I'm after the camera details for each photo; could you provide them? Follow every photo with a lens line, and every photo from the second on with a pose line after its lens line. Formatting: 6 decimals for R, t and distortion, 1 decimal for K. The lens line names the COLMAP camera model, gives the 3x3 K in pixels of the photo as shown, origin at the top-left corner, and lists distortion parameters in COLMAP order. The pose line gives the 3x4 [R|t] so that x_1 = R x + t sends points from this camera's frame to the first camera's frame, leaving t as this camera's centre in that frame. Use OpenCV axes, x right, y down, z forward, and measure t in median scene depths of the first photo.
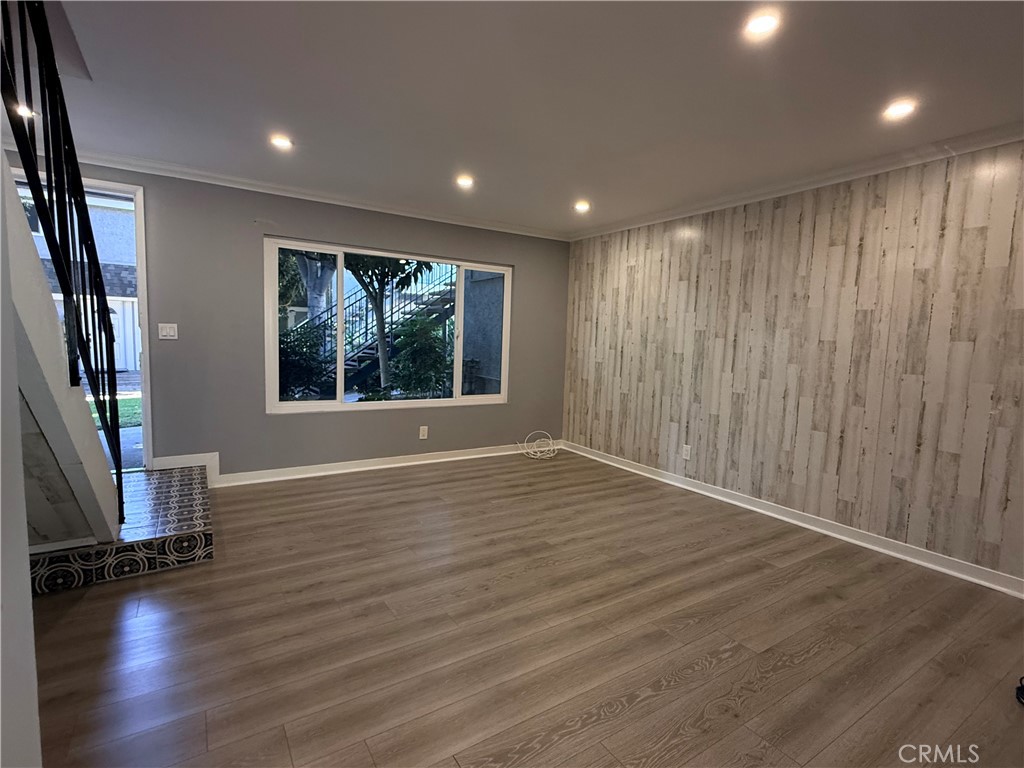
lens RADIAL K [[497.9, 0, 511.0], [0, 497.9, 385.4], [0, 0, 1]] dist [-0.001167, -0.000487]
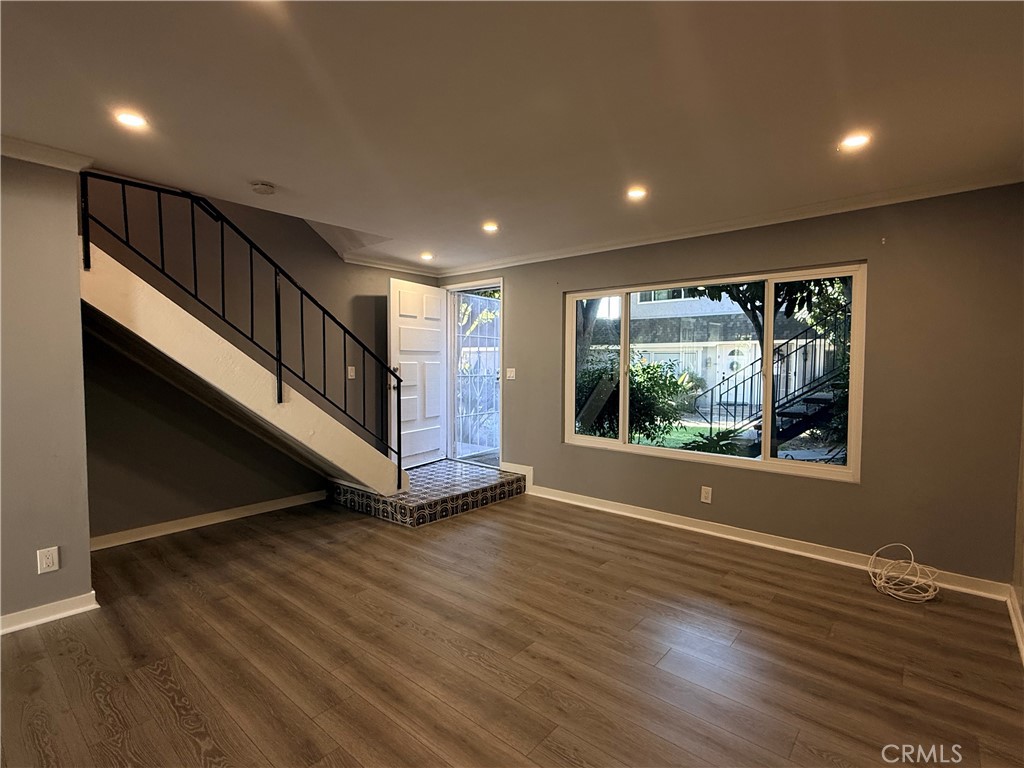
lens RADIAL K [[497.9, 0, 511.0], [0, 497.9, 385.4], [0, 0, 1]] dist [-0.001167, -0.000487]
pose [[0.292661, 0.014835, -0.956101, 0.642937], [-0.085224, 0.996305, -0.010628, -0.058991], [0.952411, 0.084593, 0.292844, 0.575409]]
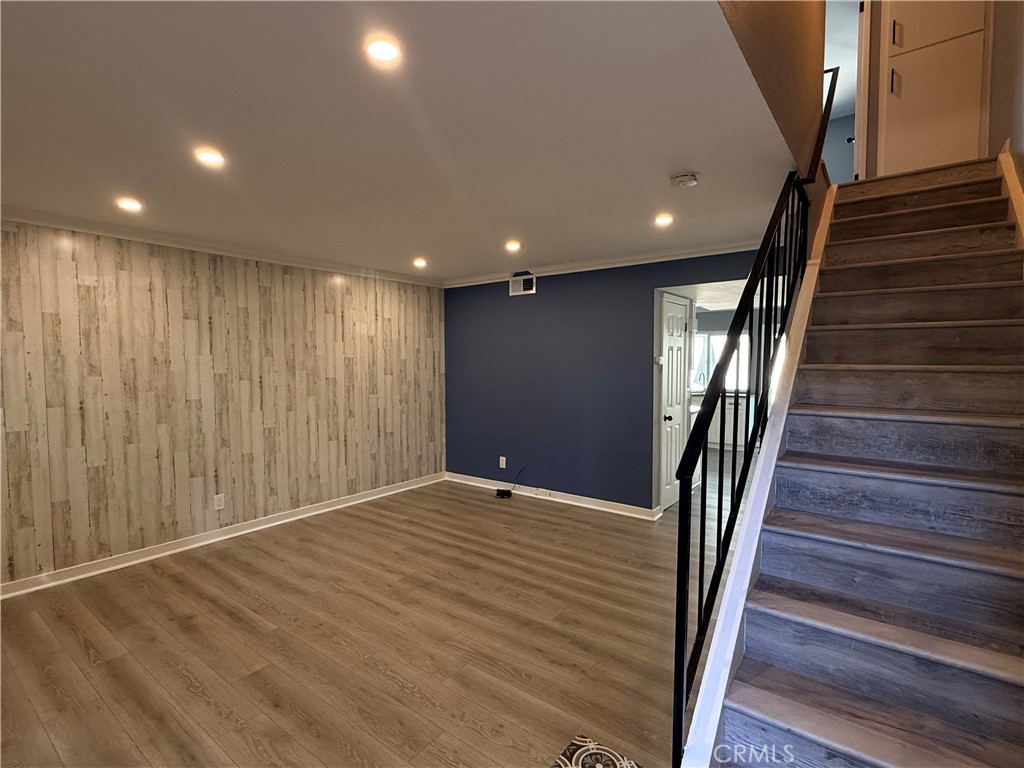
lens RADIAL K [[497.9, 0, 511.0], [0, 497.9, 385.4], [0, 0, 1]] dist [-0.001167, -0.000487]
pose [[-0.341962, -0.079004, 0.936387, -0.805328], [0.080810, 0.990296, 0.113063, -0.168331], [-0.936233, 0.114333, -0.332259, 0.879403]]
